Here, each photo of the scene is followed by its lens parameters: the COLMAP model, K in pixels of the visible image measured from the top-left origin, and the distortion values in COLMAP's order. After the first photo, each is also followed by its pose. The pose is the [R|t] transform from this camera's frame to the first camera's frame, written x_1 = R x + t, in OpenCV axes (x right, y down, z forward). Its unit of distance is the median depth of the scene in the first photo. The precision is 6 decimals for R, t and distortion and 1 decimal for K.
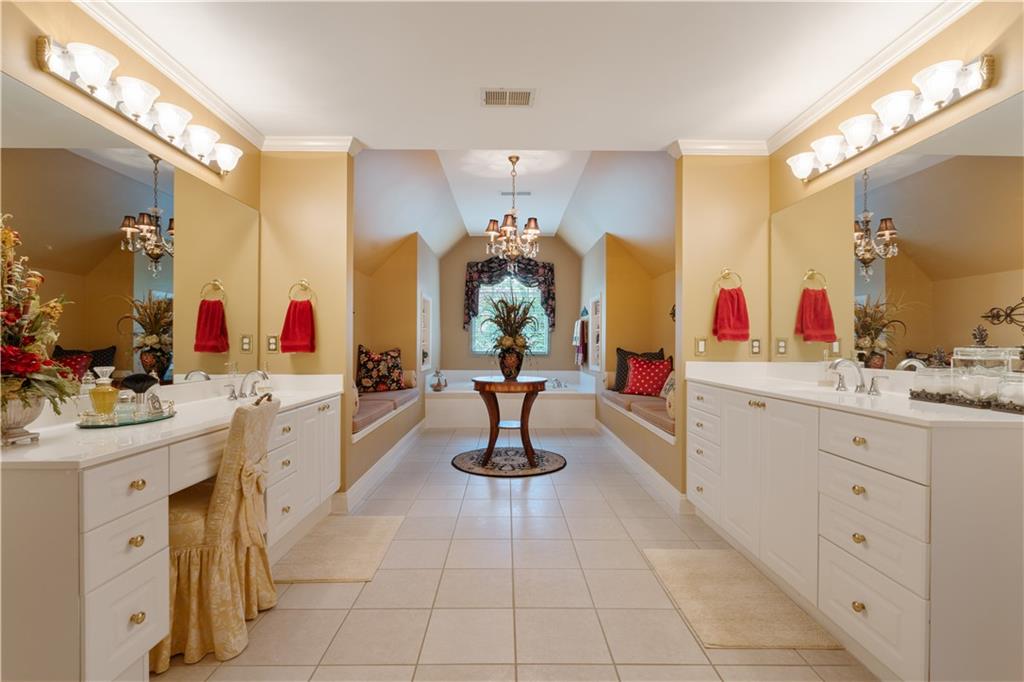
lens RADIAL K [[461.0, 0, 510.3], [0, 461.0, 341.5], [0, 0, 1]] dist [-0.005460, 0.000611]
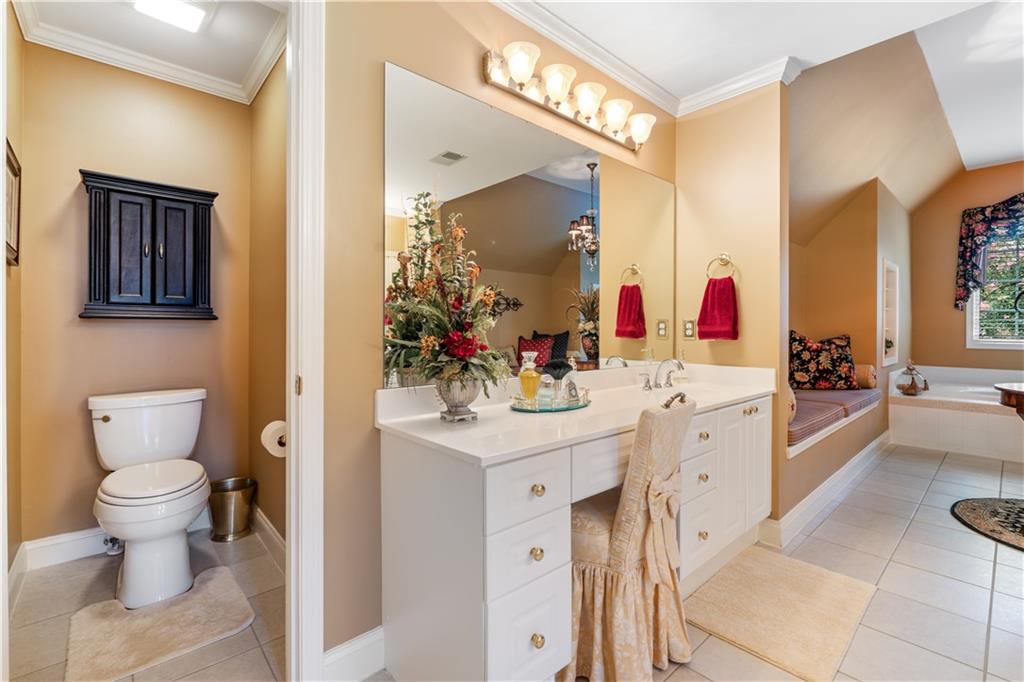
lens RADIAL K [[449.2, 0, 516.3], [0, 449.2, 329.5], [0, 0, 1]] dist [-0.006466, -0.000223]
pose [[0.658953, 0.000638, -0.752184, -0.081514], [0.003858, 0.999984, 0.004228, 0.000457], [0.752175, -0.005688, 0.658939, 0.171886]]
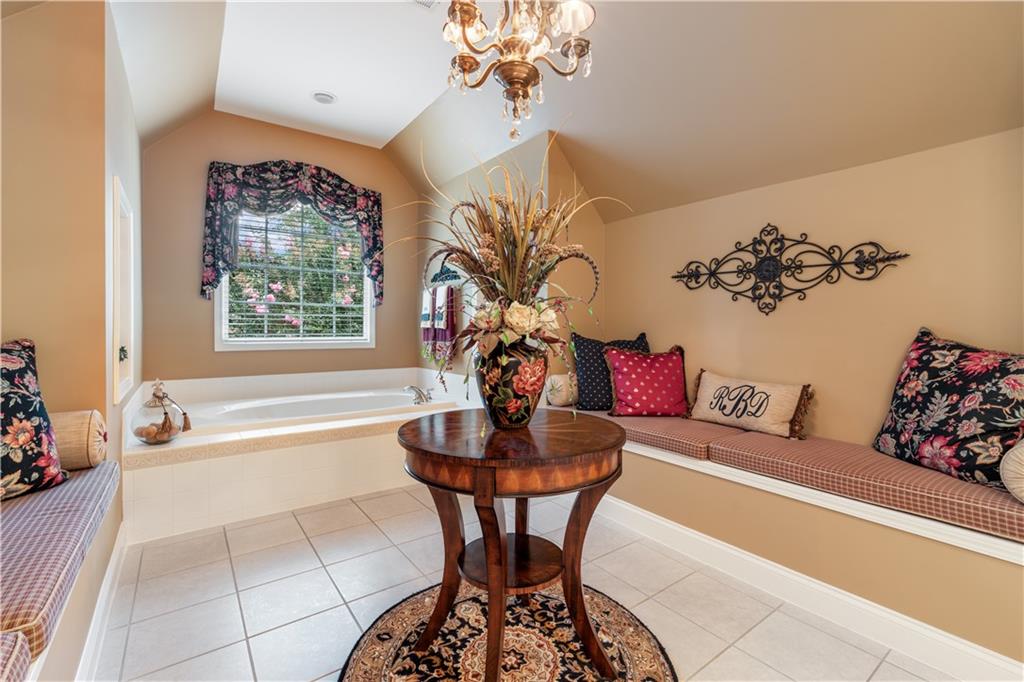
lens RADIAL K [[449.2, 0, 516.3], [0, 449.2, 329.5], [0, 0, 1]] dist [-0.006466, -0.000223]
pose [[0.807180, -0.004428, 0.590288, -0.286623], [-0.004115, 0.999905, 0.013127, 0.004947], [-0.590291, -0.013025, 0.807086, 1.064350]]
